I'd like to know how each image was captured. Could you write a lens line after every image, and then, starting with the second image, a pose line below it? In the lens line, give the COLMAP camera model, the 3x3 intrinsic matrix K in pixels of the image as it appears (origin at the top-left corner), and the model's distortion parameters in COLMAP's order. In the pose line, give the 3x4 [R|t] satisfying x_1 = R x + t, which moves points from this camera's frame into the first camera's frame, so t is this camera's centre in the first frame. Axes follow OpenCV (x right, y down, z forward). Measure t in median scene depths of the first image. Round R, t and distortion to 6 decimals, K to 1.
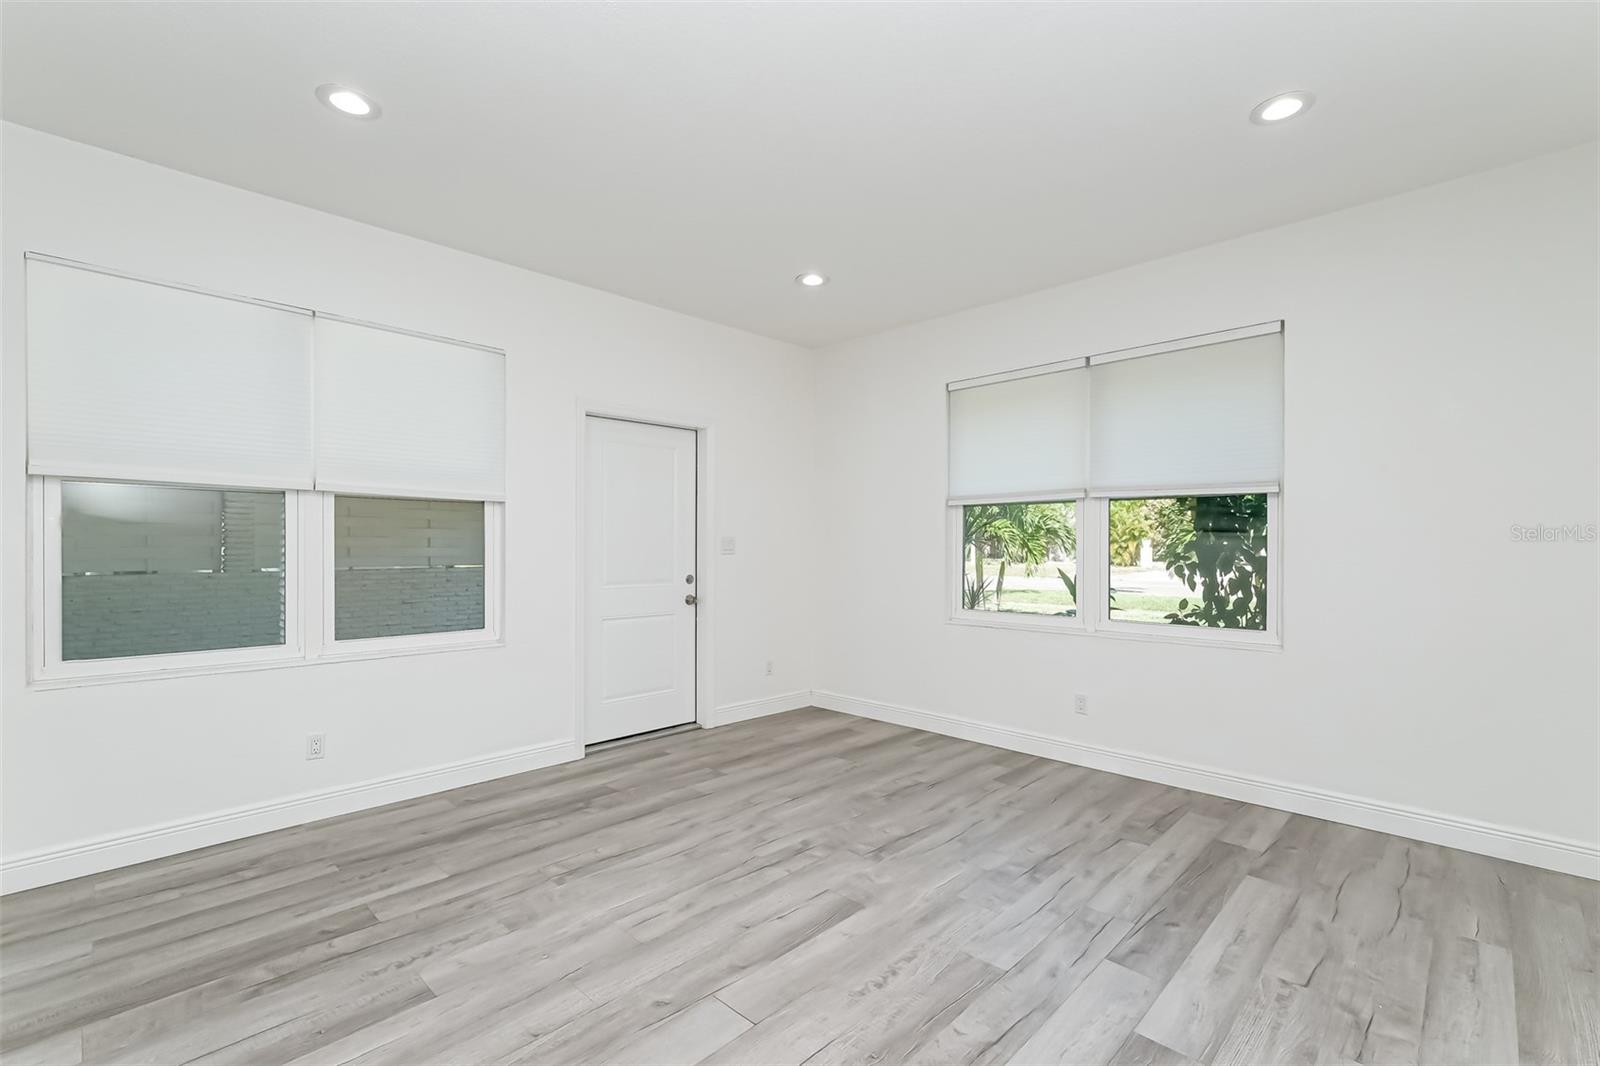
lens RADIAL K [[702.8, 0, 800.0], [0, 702.8, 533.0], [0, 0, 1]] dist [-0.000787, -0.000427]
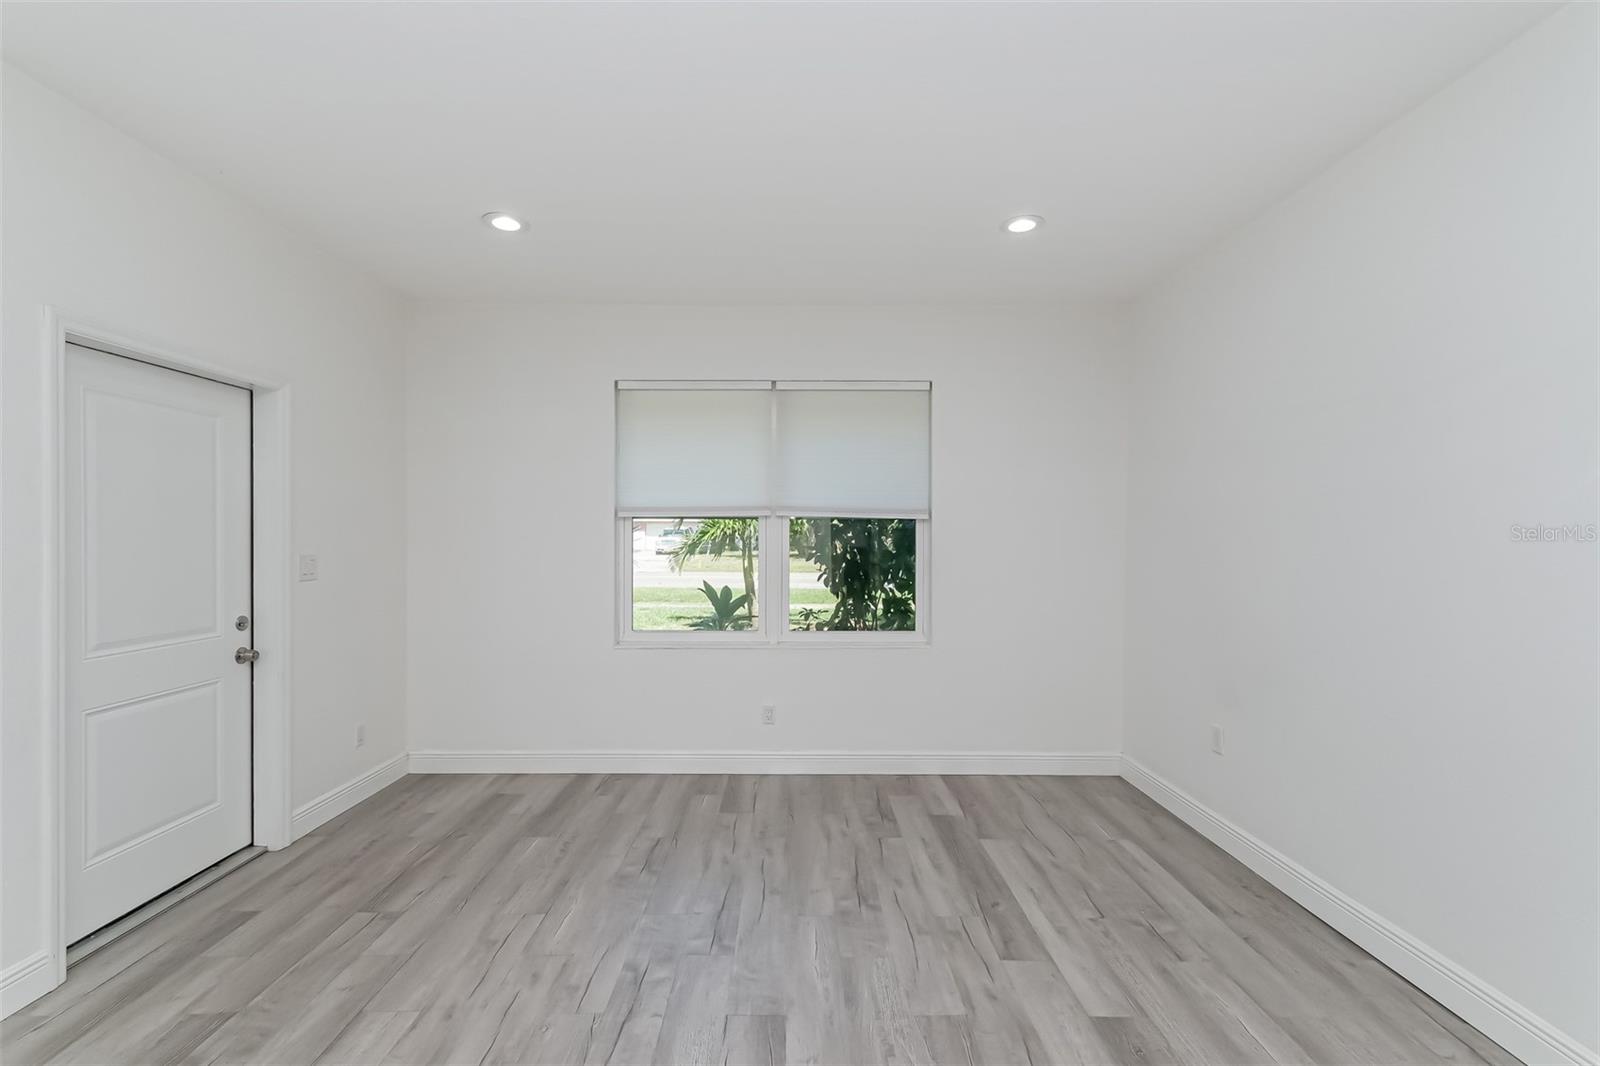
lens RADIAL K [[698.0, 0, 800.0], [0, 698.0, 533.0], [0, 0, 1]] dist [0.002383, -0.000572]
pose [[0.711267, 0.004527, 0.702907, -0.346592], [-0.014574, 0.999859, 0.008307, -0.041114], [-0.702771, -0.016153, 0.711233, 0.280467]]
